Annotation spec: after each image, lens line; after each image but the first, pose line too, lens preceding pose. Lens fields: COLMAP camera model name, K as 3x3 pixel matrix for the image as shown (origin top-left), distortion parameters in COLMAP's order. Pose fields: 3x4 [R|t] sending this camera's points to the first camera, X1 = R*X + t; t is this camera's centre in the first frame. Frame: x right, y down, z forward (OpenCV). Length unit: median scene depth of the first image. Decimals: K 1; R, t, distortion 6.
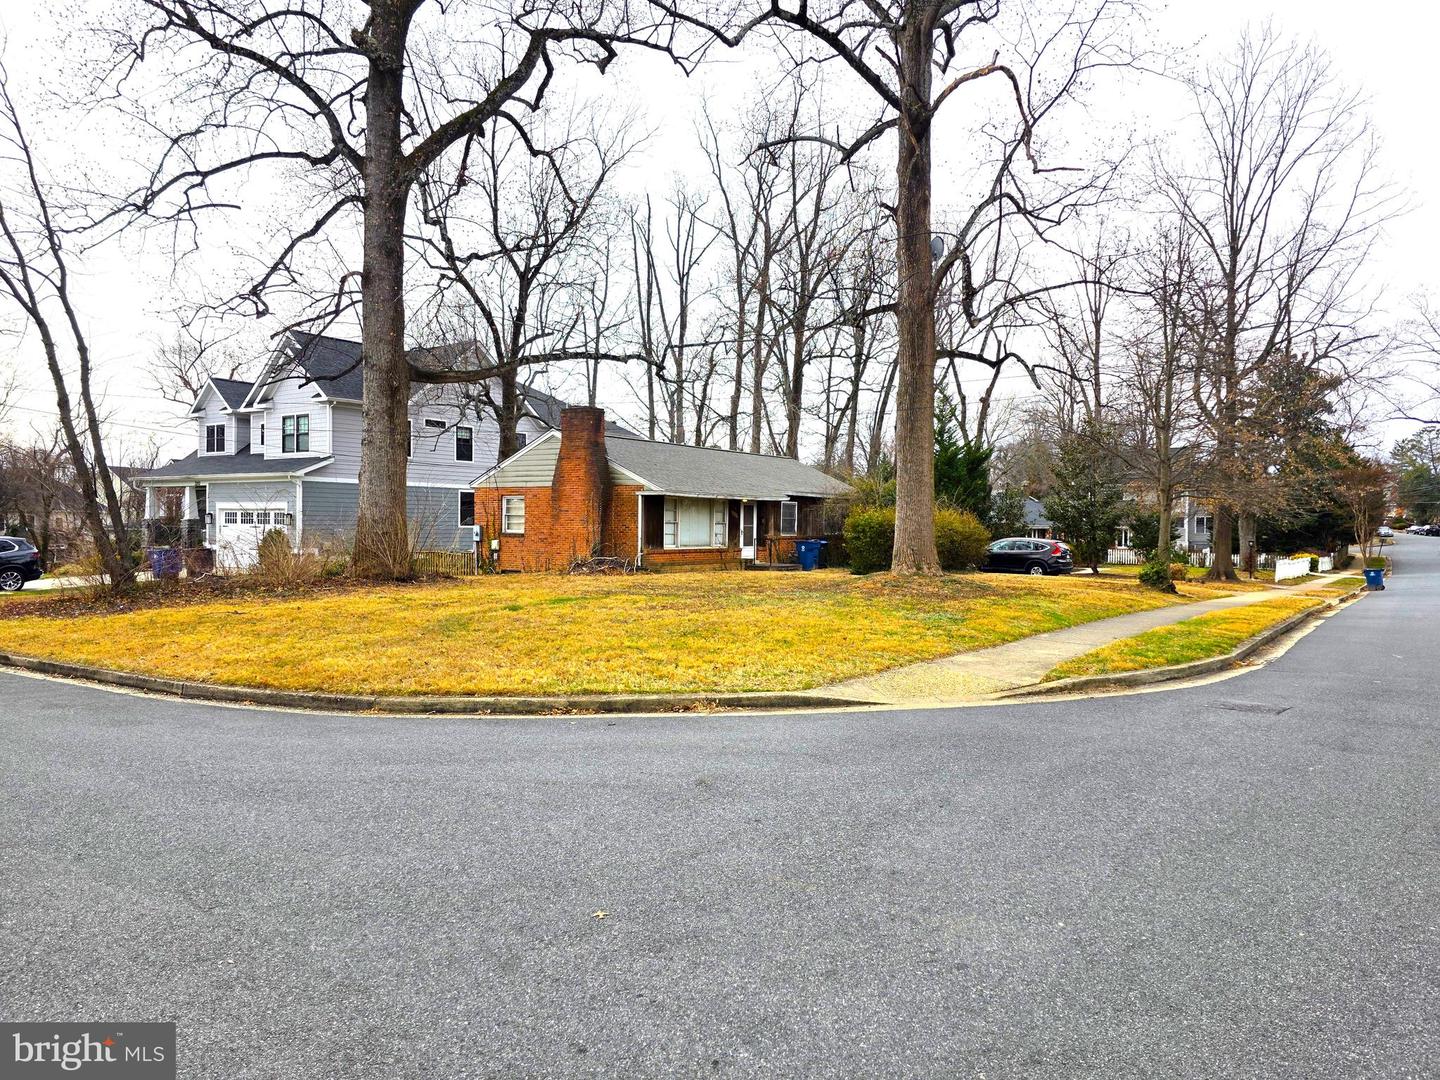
lens RADIAL K [[961.8, 0, 719.6], [0, 961.8, 532.2], [0, 0, 1]] dist [0.082113, -0.077419]
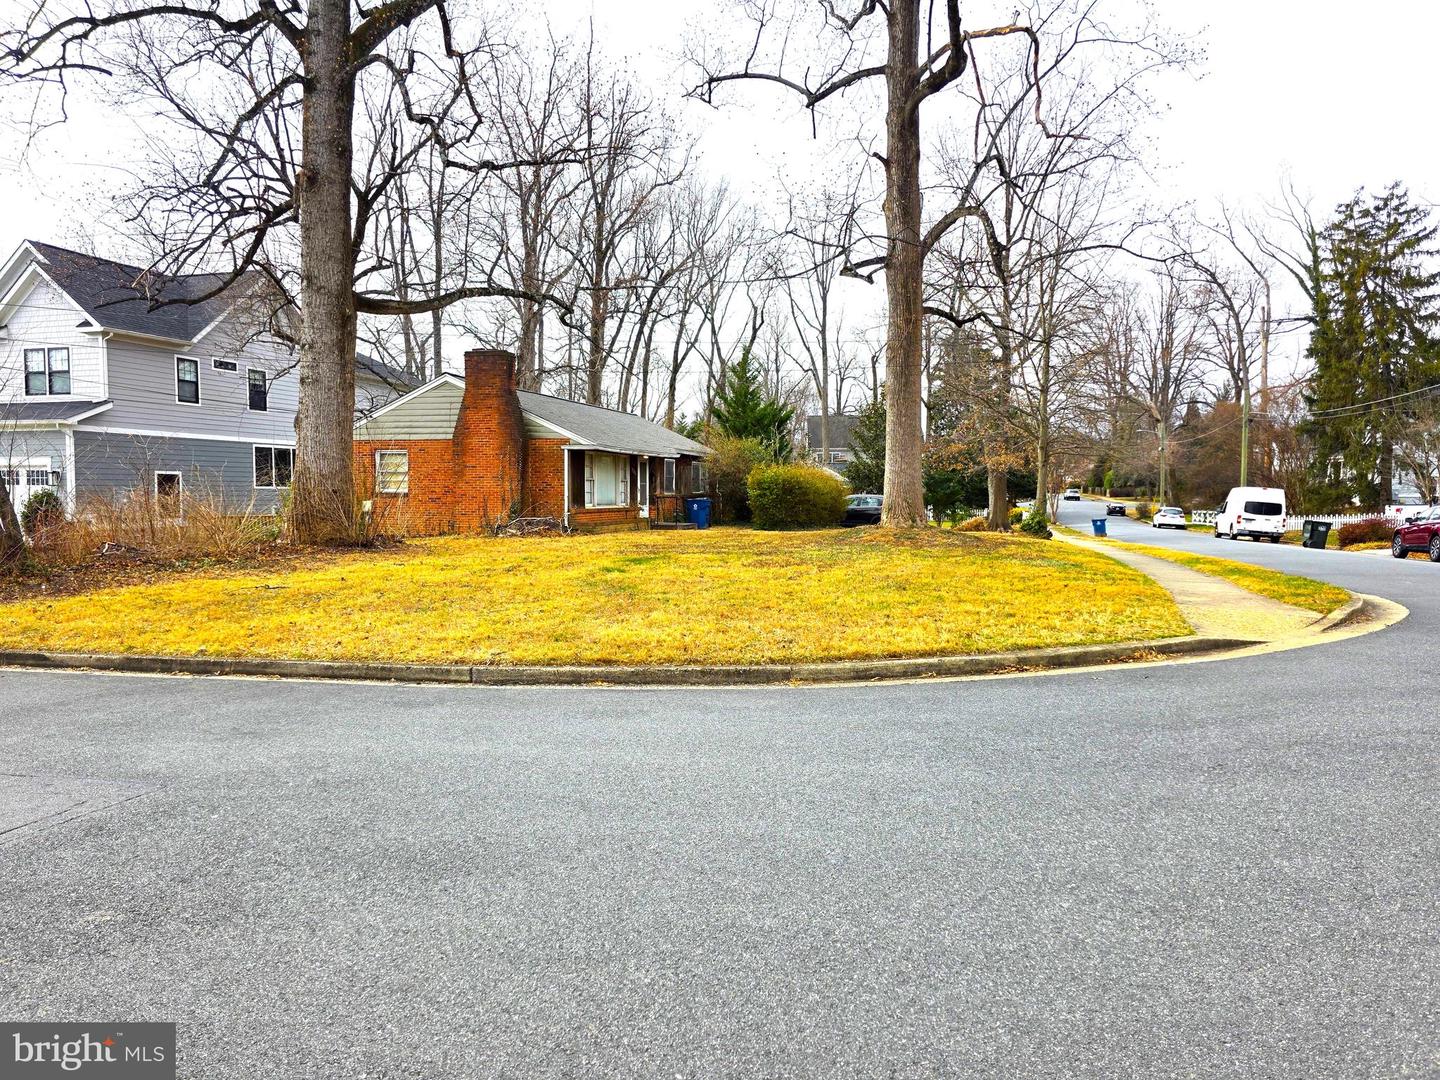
lens RADIAL K [[968.5, 0, 720.0], [0, 968.5, 540.0], [0, 0, 1]] dist [0.054954, -0.042345]
pose [[0.947852, -0.022859, 0.317890, -0.235015], [0.008510, 0.998884, 0.046455, 0.005880], [-0.318597, -0.041327, 0.946989, 0.071401]]
